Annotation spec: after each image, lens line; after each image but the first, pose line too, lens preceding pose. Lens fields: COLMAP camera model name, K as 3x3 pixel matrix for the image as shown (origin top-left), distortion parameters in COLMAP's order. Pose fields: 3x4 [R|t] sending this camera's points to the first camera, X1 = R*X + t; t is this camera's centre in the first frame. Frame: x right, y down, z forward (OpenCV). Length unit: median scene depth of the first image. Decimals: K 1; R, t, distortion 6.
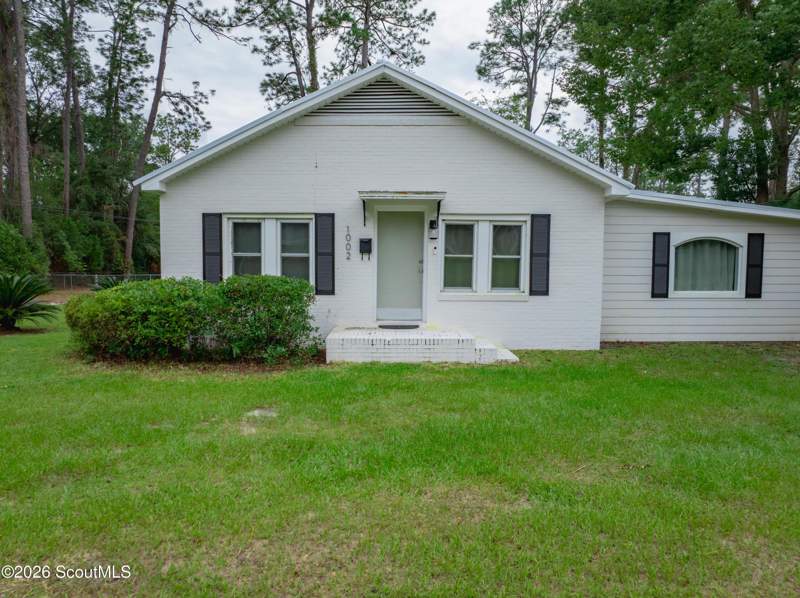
lens RADIAL K [[563.5, 0, 400.0], [0, 563.5, 299.0], [0, 0, 1]] dist [-0.036789, -0.001924]
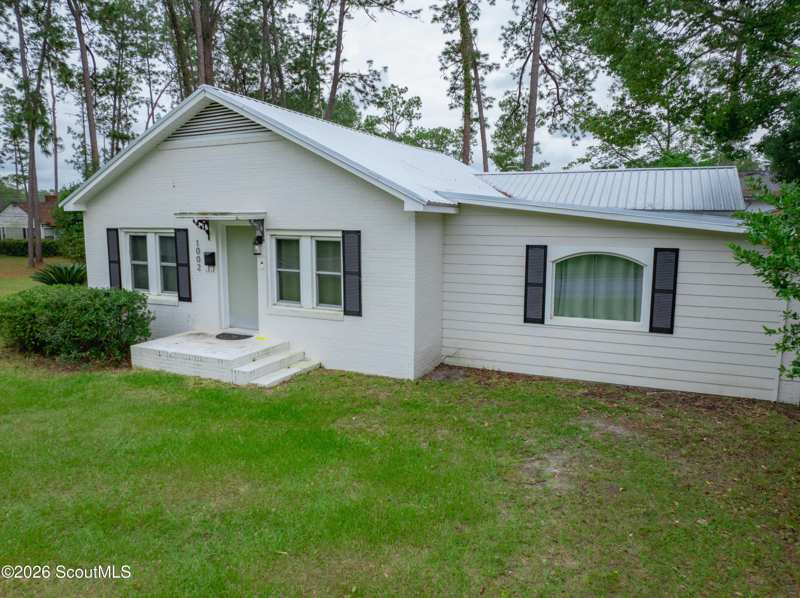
lens RADIAL K [[563.5, 0, 400.0], [0, 563.5, 299.0], [0, 0, 1]] dist [-0.036789, -0.001924]
pose [[0.901869, 0.060097, -0.427809, 0.641566], [-0.028255, 0.996362, 0.080401, -0.100402], [0.431085, -0.060423, 0.900286, 0.159336]]
